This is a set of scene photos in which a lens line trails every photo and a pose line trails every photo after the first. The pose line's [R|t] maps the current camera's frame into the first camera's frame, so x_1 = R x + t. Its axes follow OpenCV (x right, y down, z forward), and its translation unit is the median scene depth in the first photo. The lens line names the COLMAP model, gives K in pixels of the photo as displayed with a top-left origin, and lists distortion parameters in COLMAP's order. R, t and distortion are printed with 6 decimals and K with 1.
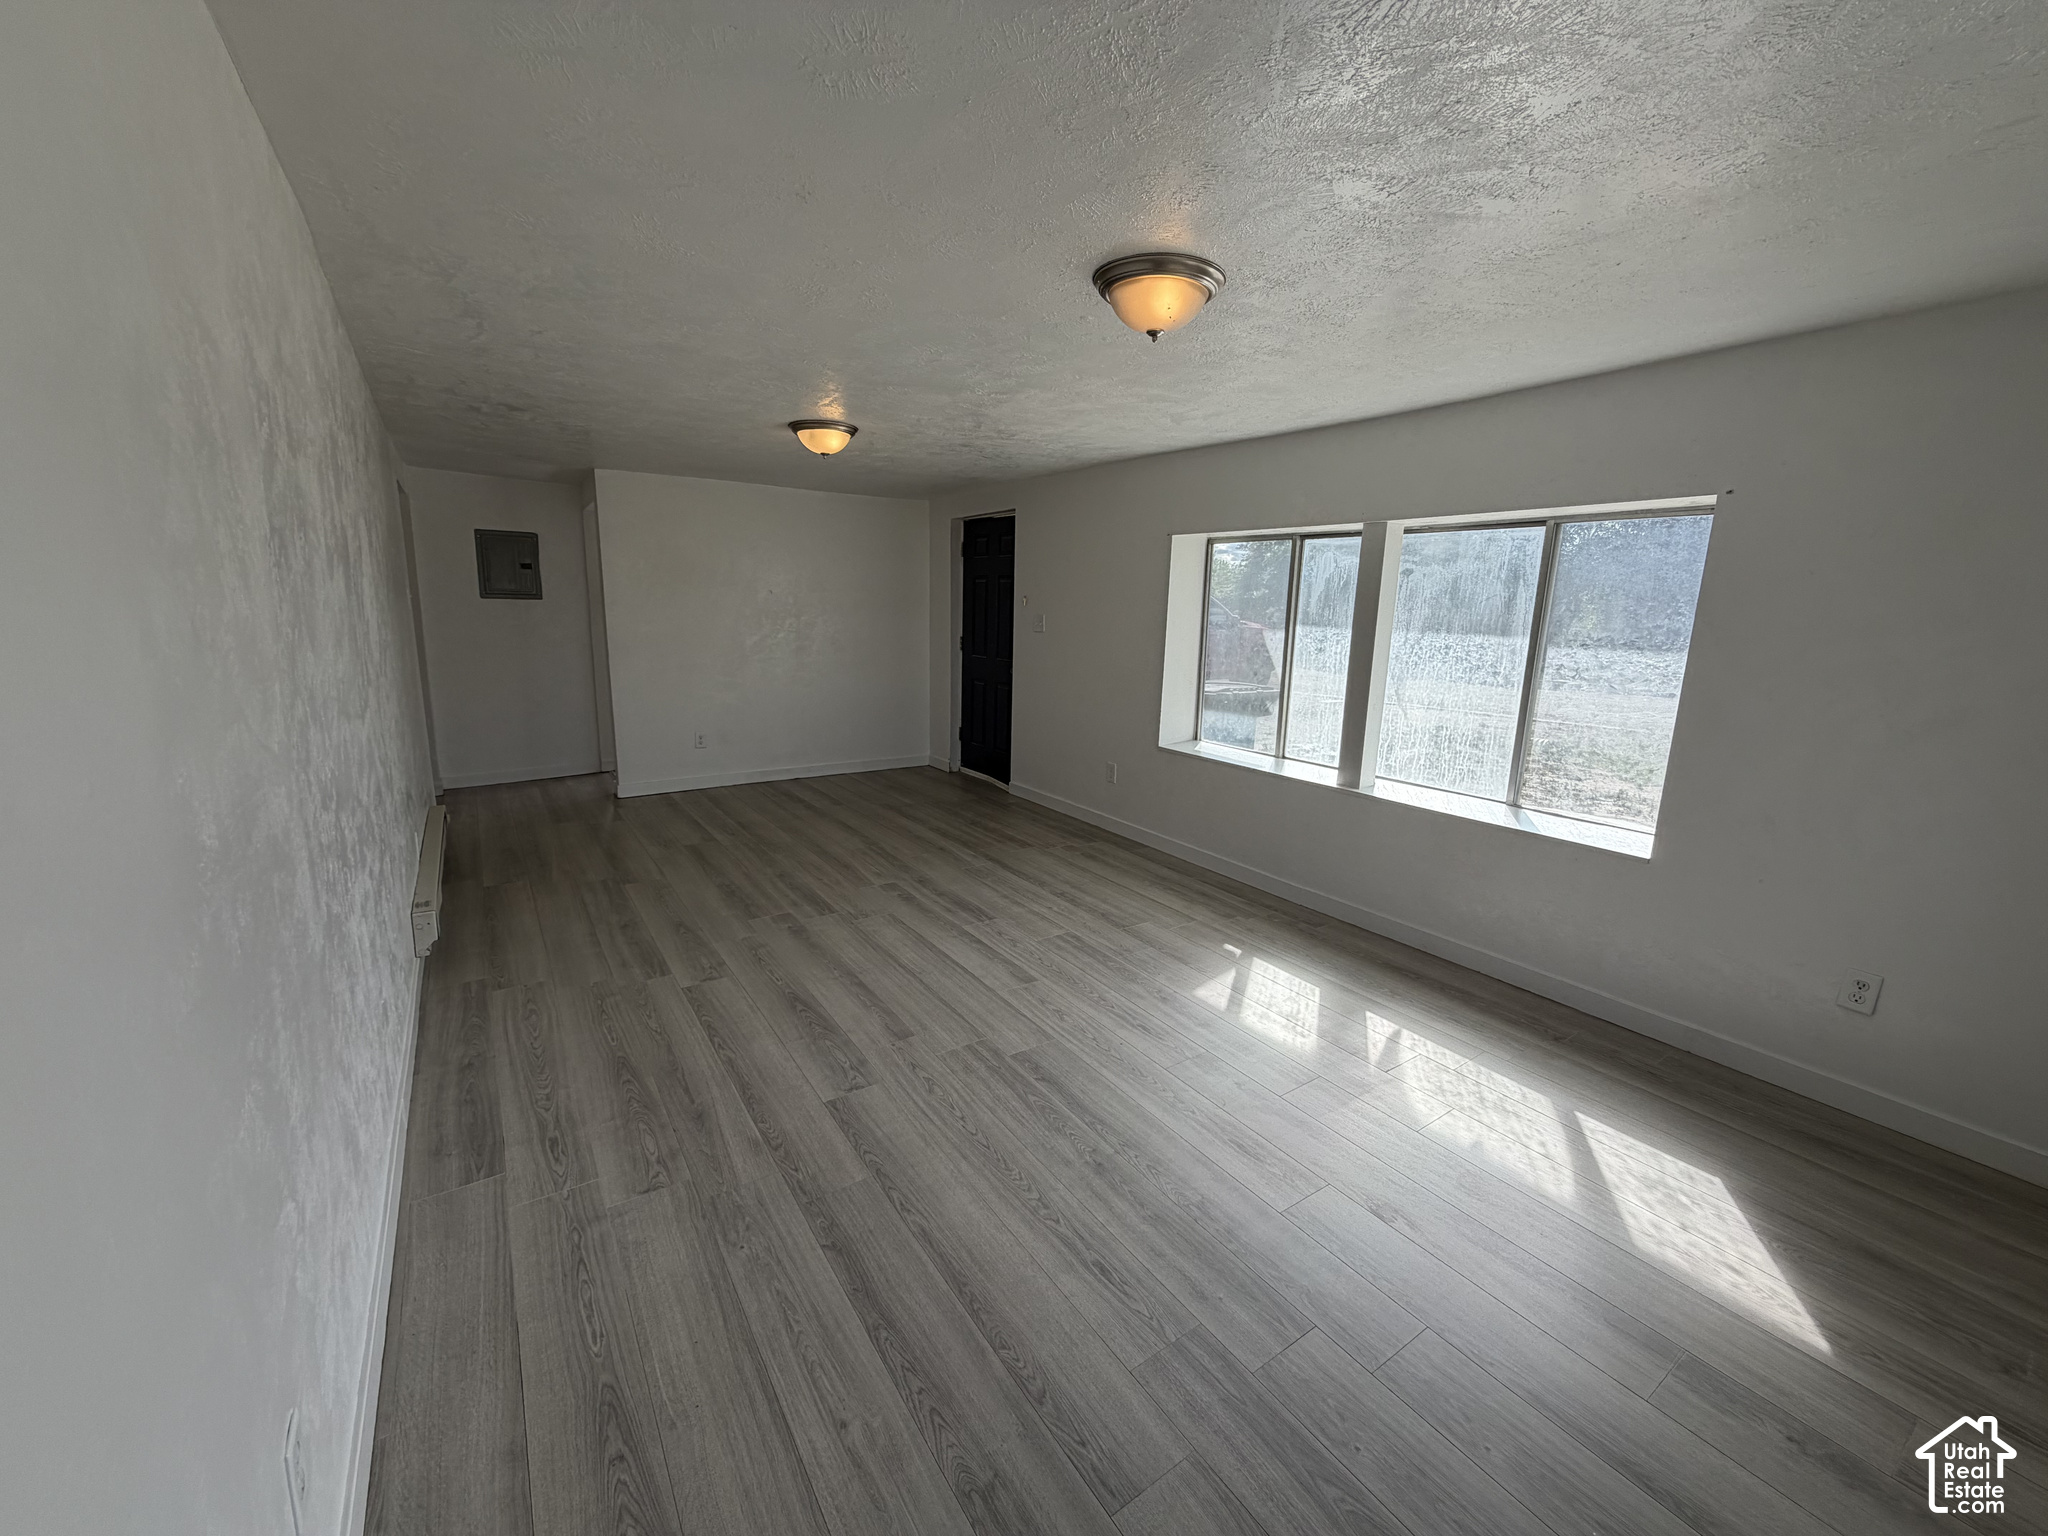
lens RADIAL K [[814.4, 0, 1018.8], [0, 814.4, 765.3], [0, 0, 1]] dist [-0.000301, 0.000037]
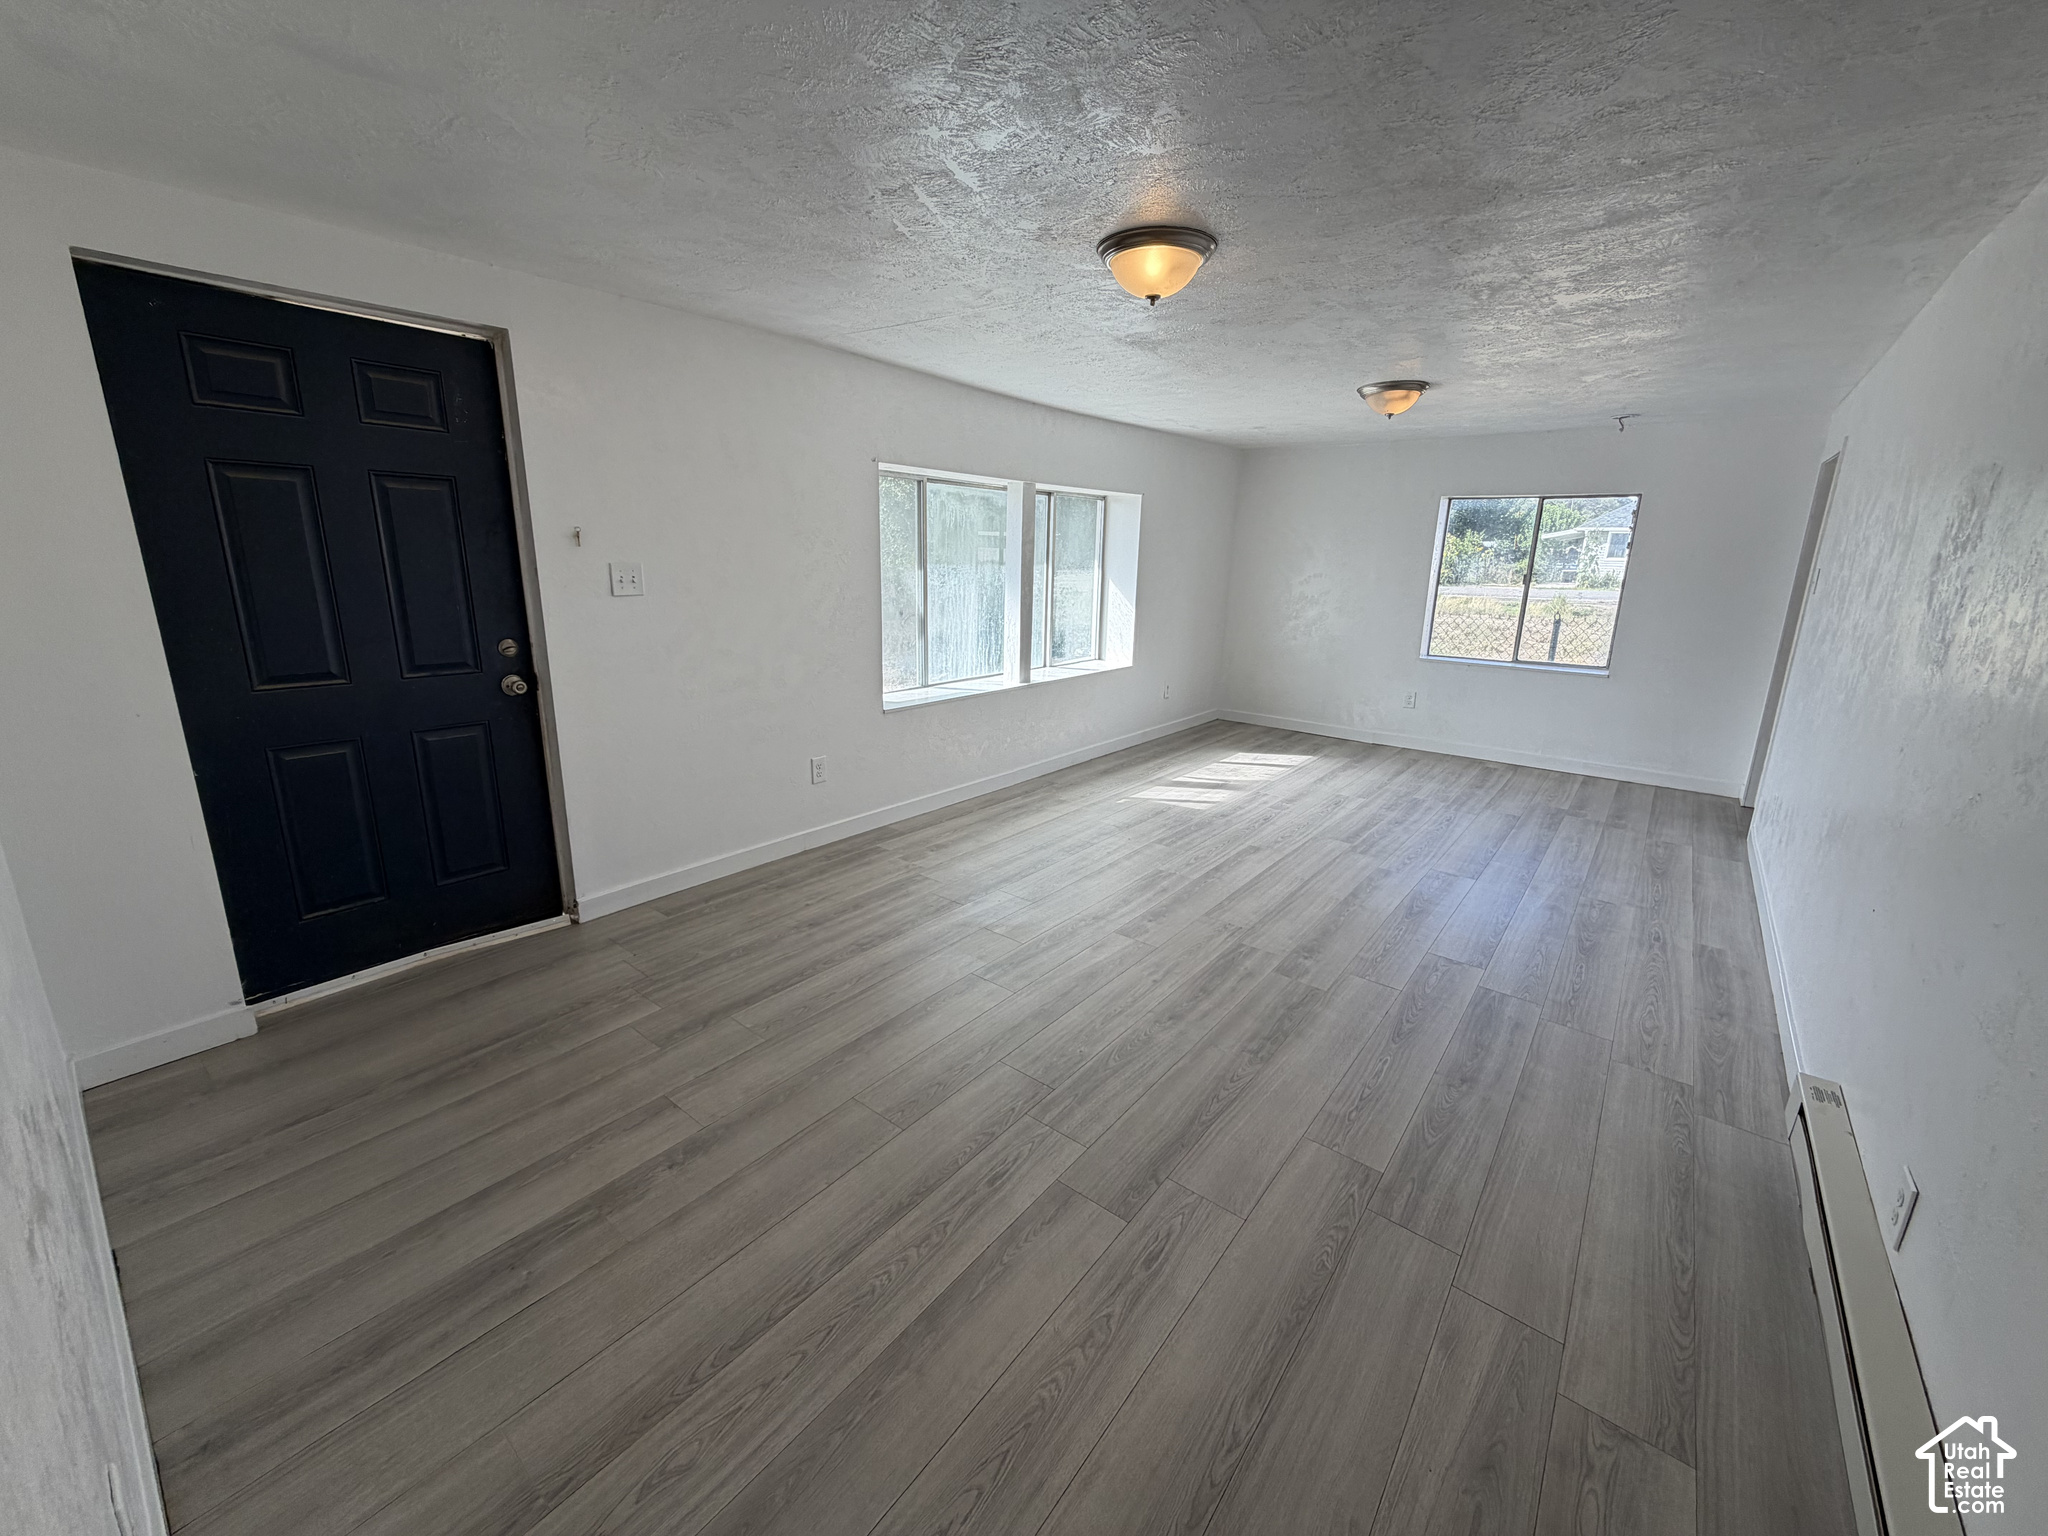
lens RADIAL K [[814.4, 0, 1018.8], [0, 814.4, 765.3], [0, 0, 1]] dist [-0.000301, 0.000037]
pose [[-0.300034, -0.271534, 0.914466, -0.879884], [0.163727, 0.929748, 0.329790, -0.298484], [-0.939773, 0.248671, -0.234499, 1.393168]]
